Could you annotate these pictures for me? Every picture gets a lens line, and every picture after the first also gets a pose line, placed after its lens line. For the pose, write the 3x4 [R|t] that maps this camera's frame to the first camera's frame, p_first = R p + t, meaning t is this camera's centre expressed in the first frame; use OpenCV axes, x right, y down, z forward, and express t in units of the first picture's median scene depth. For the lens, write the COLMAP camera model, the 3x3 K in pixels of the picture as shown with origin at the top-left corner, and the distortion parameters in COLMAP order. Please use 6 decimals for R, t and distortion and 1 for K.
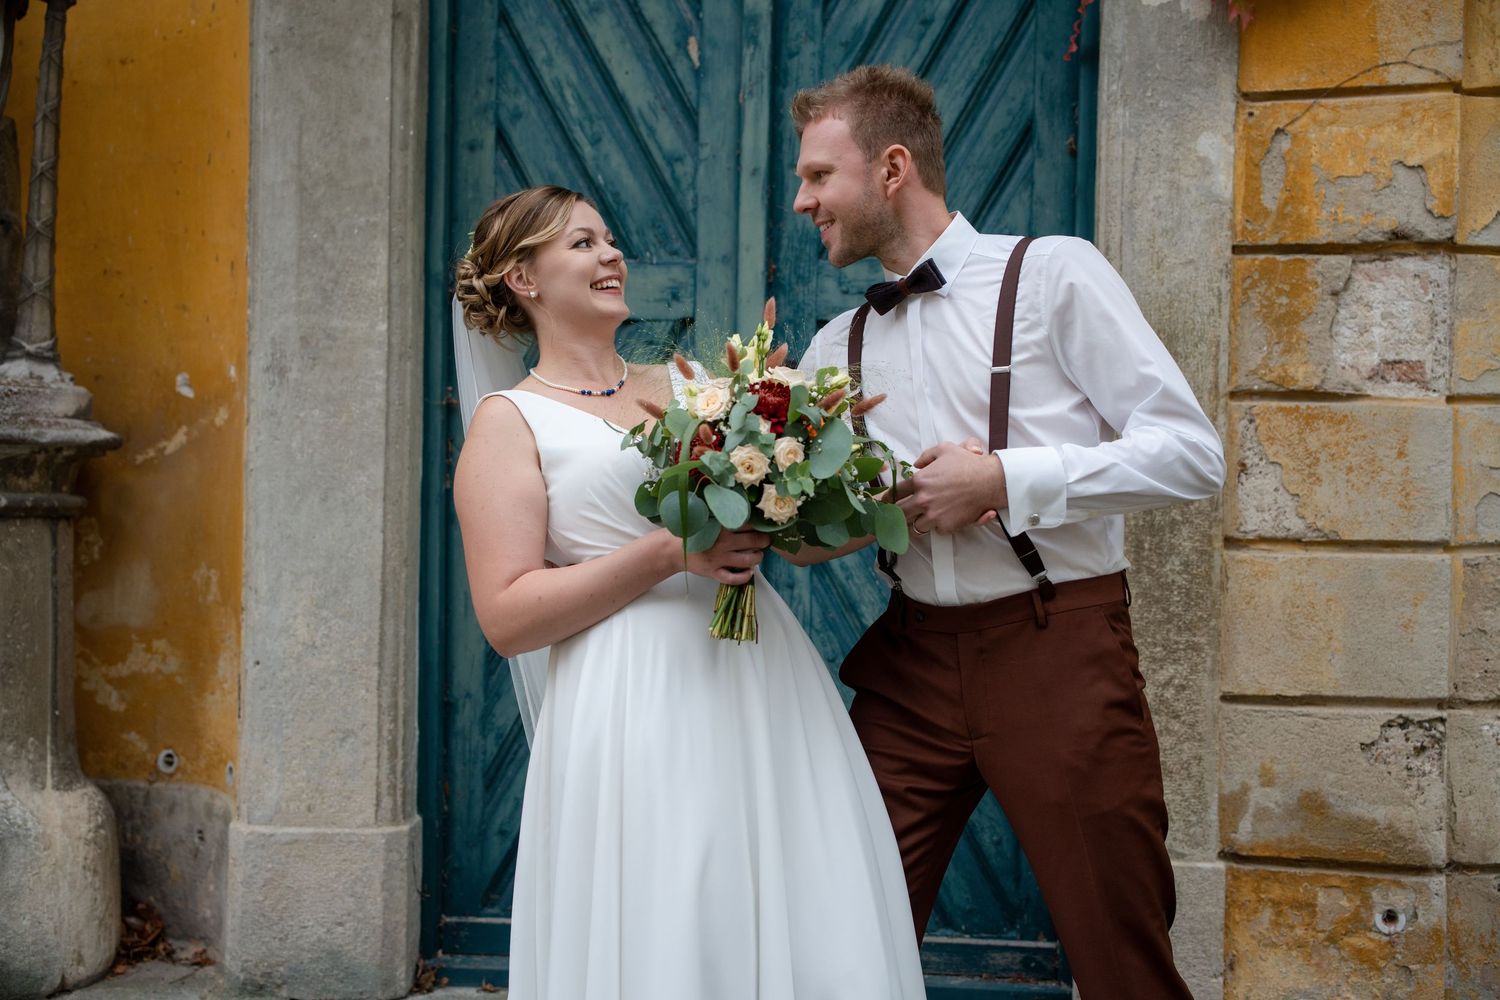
lens RADIAL K [[1594.3, 0, 750.0], [0, 1594.3, 500.0], [0, 0, 1]] dist [0.098983, -0.242979]
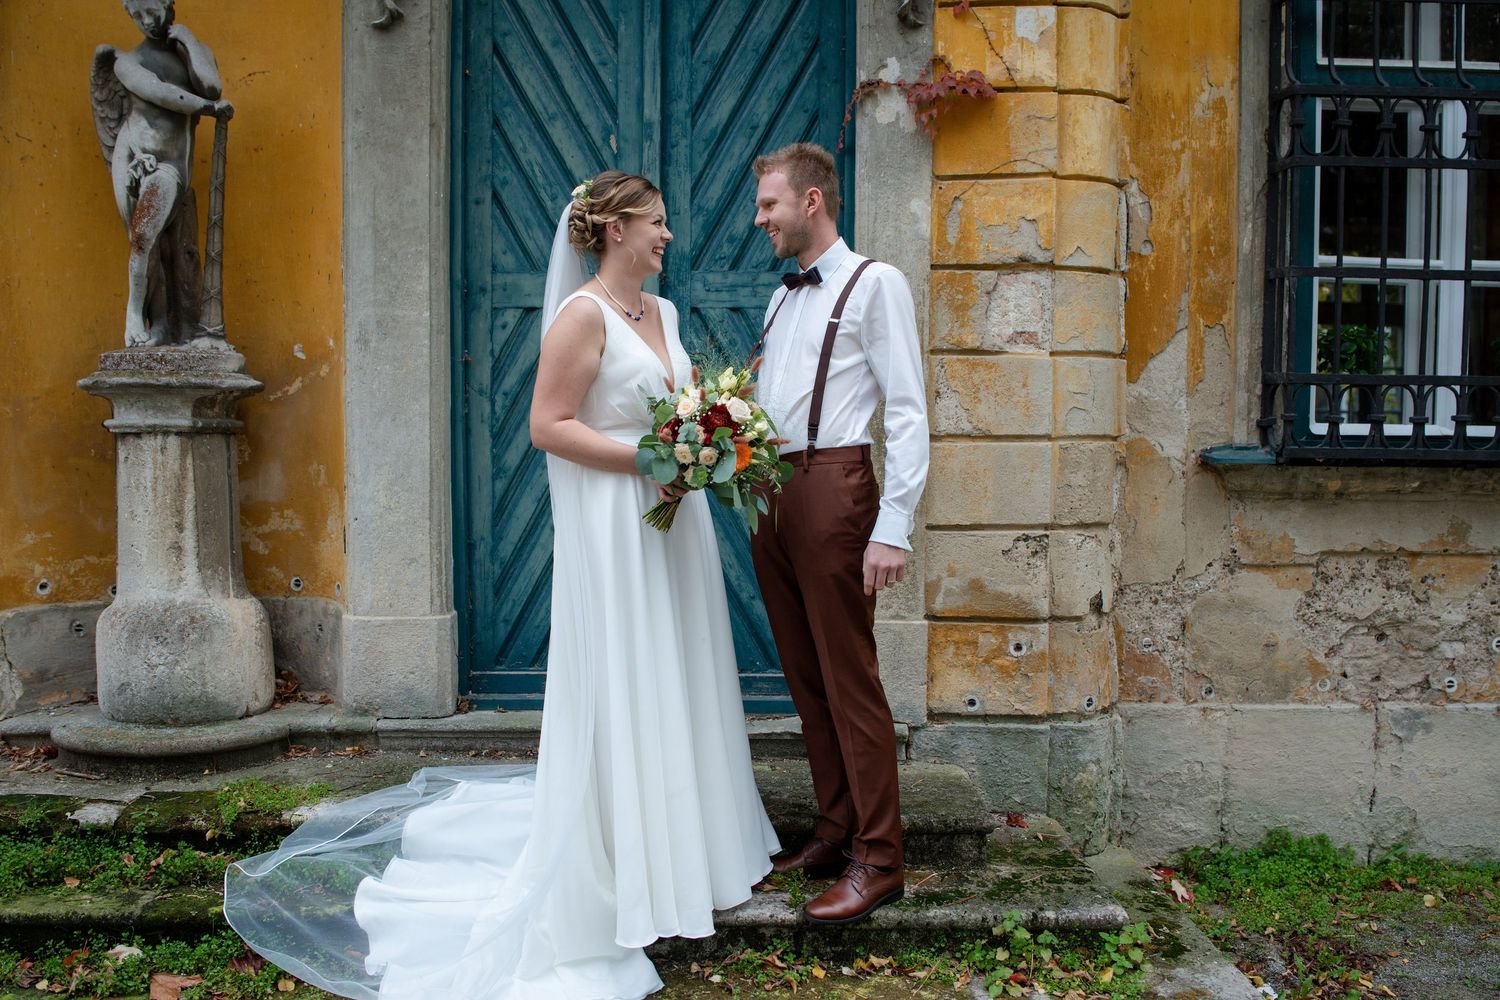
lens RADIAL K [[1216.5, 0, 753.8], [0, 1216.5, 506.5], [0, 0, 1]] dist [-0.036738, -0.111291]
pose [[0.996707, -0.017126, 0.079263, 0.003696], [0.012383, 0.998125, 0.059951, 0.018312], [-0.080141, -0.058772, 0.995049, -0.269123]]
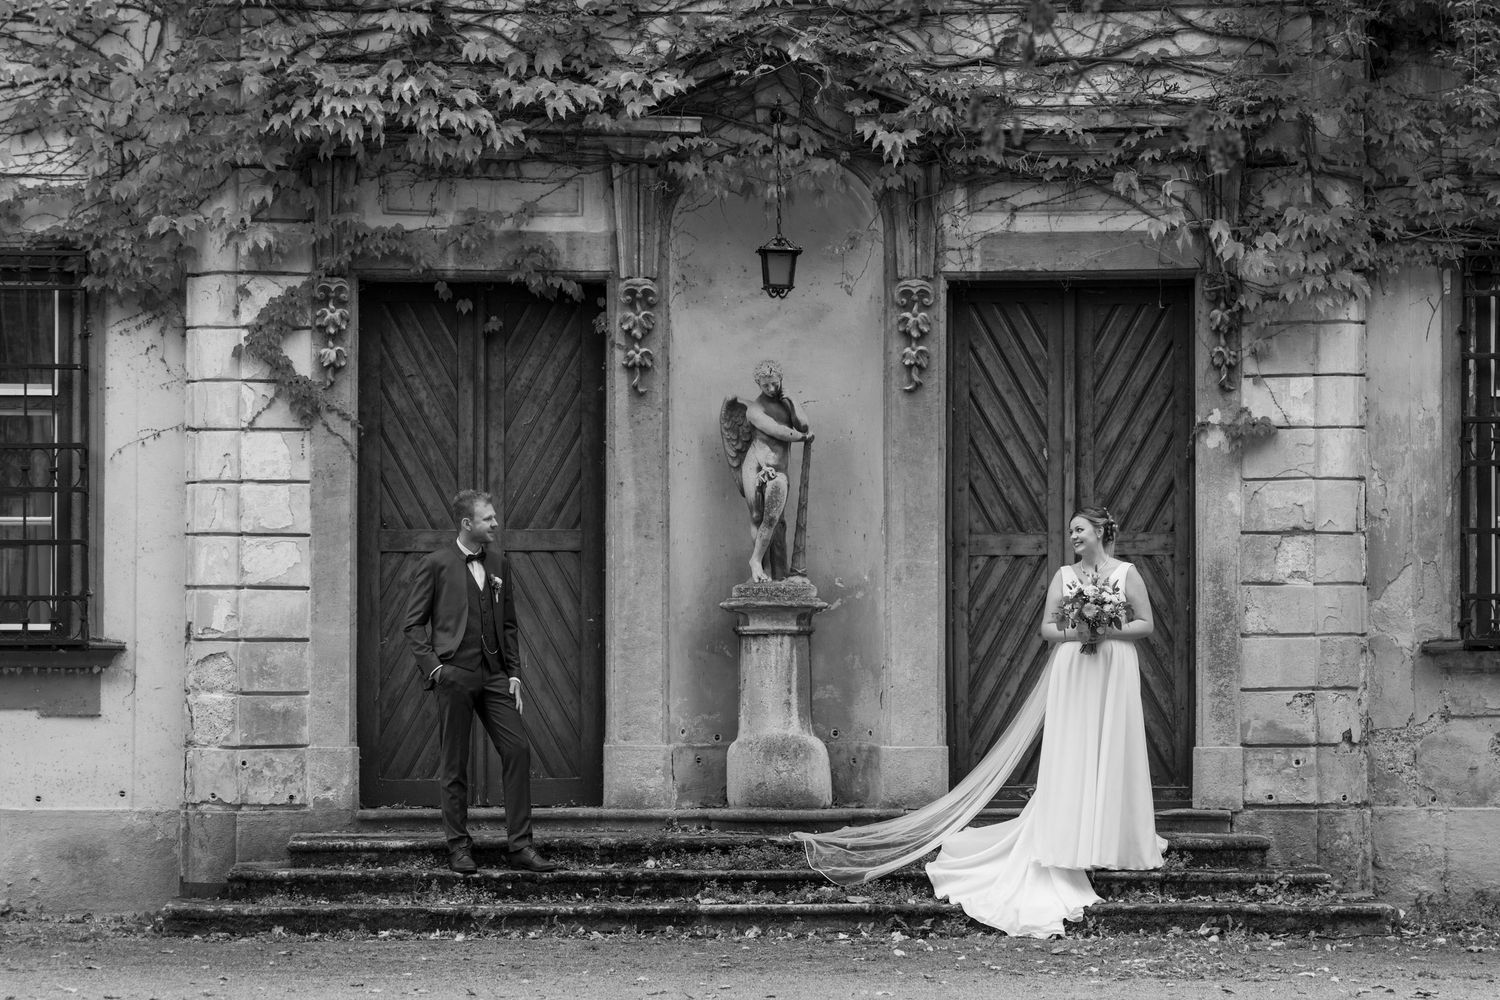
lens RADIAL K [[3824.9, 0, 750.0], [0, 3824.9, 500.0], [0, 0, 1]] dist [-0.068678, -0.636102]
pose [[0.999807, -0.017723, -0.008444, -0.476991], [0.017361, 0.999003, -0.041139, 0.046800], [0.009165, 0.040985, 0.999118, -5.369606]]
